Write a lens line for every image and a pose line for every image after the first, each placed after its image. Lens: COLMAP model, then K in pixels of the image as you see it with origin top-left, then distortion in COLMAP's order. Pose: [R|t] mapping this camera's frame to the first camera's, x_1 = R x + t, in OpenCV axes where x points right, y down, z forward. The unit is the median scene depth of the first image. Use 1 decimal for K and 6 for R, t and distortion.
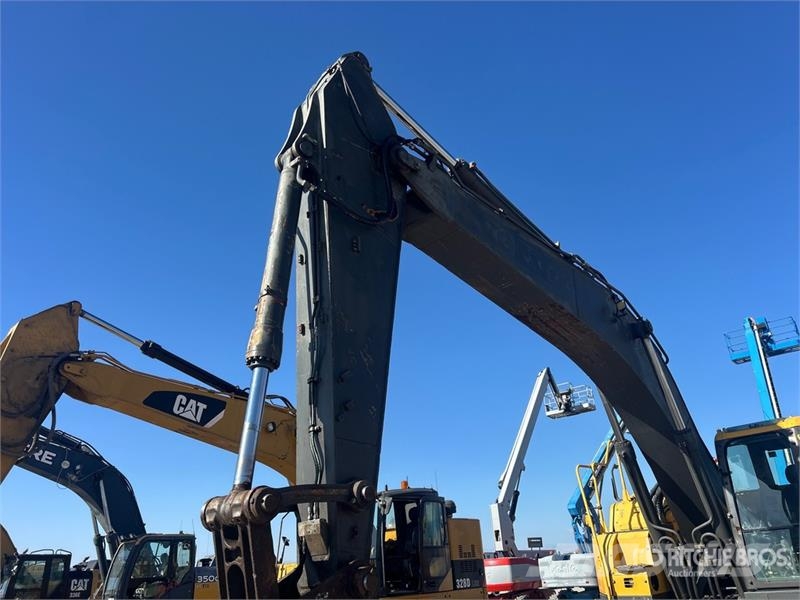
lens RADIAL K [[601.9, 0, 406.5], [0, 601.9, 299.4], [0, 0, 1]] dist [0.055934, -0.065700]
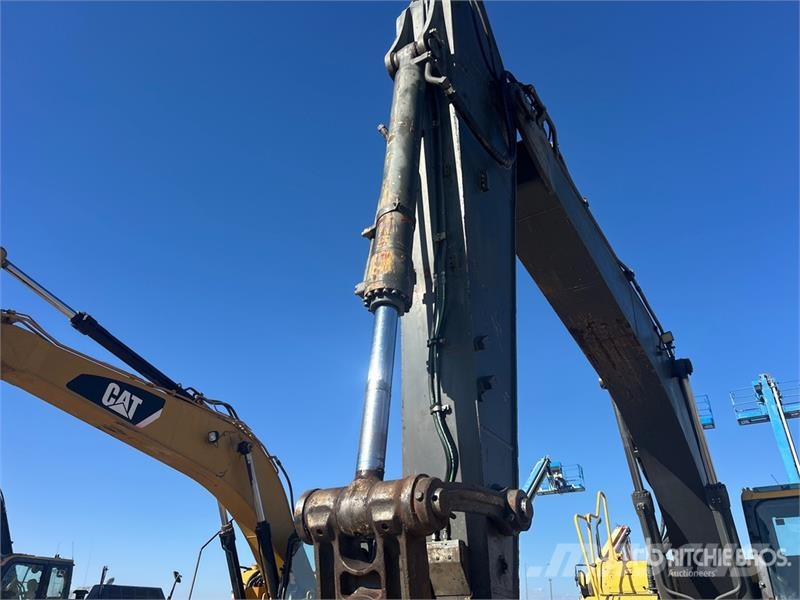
lens RADIAL K [[601.2, 0, 400.7], [0, 601.2, 307.7], [0, 0, 1]] dist [0.056651, -0.066213]
pose [[0.978911, 0.144290, 0.144613, -0.128708], [-0.135321, 0.988319, -0.070095, 0.063056], [-0.153038, 0.049048, 0.987002, 0.130432]]
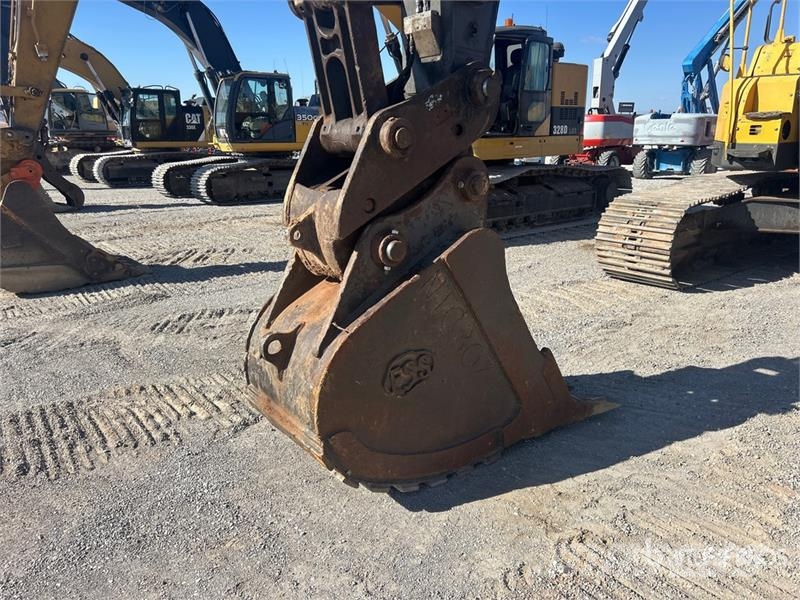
lens RADIAL K [[604.3, 0, 397.5], [0, 604.3, 303.6], [0, 0, 1]] dist [0.046649, -0.054047]
pose [[0.988126, 0.086779, -0.126791, -0.019363], [0.015840, 0.763293, 0.645859, 0.052183], [0.152825, -0.640198, 0.752855, 0.052559]]
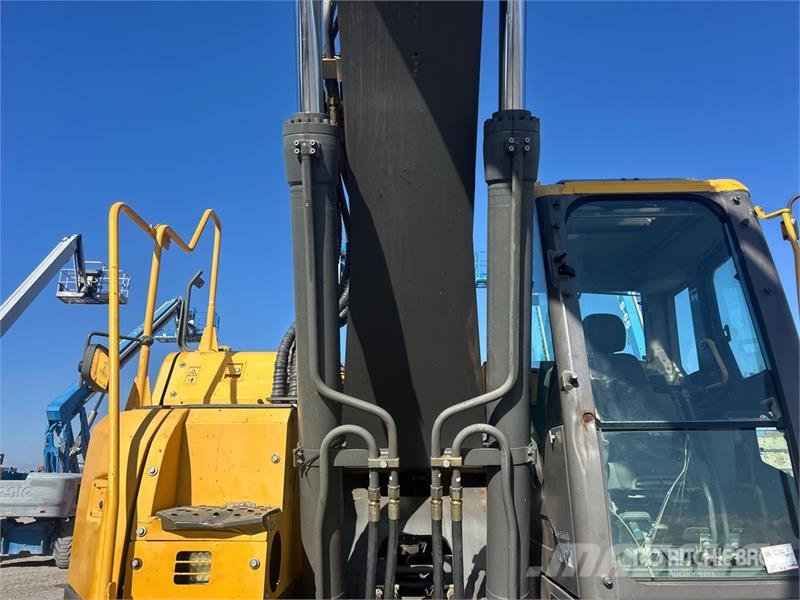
lens RADIAL K [[594.9, 0, 400.6], [0, 594.9, 313.1], [0, 0, 1]] dist [0.055243, -0.055493]
pose [[0.713706, 0.239885, 0.658088, 0.175526], [-0.320754, 0.947159, 0.002606, 0.253947], [-0.622689, -0.212944, 0.752937, 0.595439]]
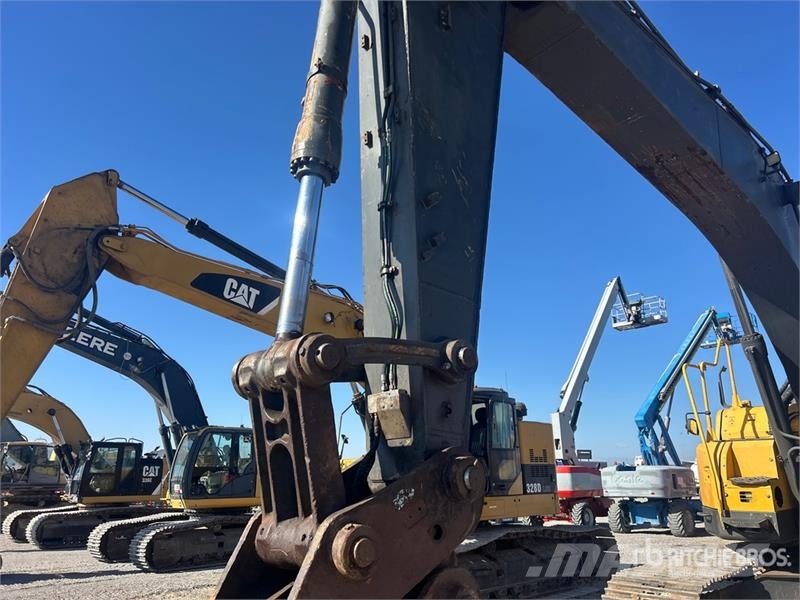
lens RADIAL K [[601.2, 0, 400.7], [0, 601.2, 307.7], [0, 0, 1]] dist [0.056651, -0.066213]
pose [[0.995027, 0.020277, -0.097518, -0.028318], [-0.005143, 0.988213, 0.153000, 0.061392], [0.099471, -0.151737, 0.983403, 0.125277]]
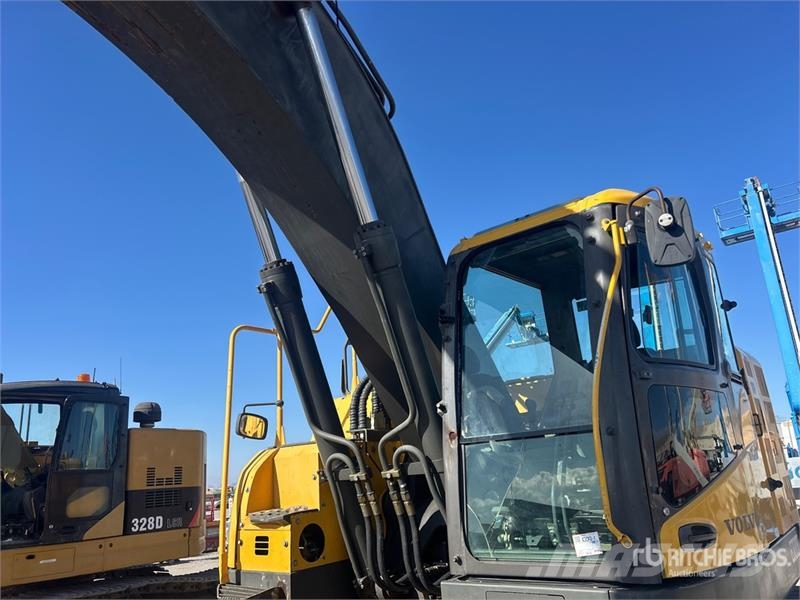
lens RADIAL K [[594.9, 0, 400.6], [0, 594.9, 313.1], [0, 0, 1]] dist [0.055243, -0.055493]
pose [[0.993698, 0.026206, 0.108984, 0.329041], [-0.041387, 0.989362, 0.139461, 0.166277], [-0.104170, -0.143092, 0.984212, 0.428931]]
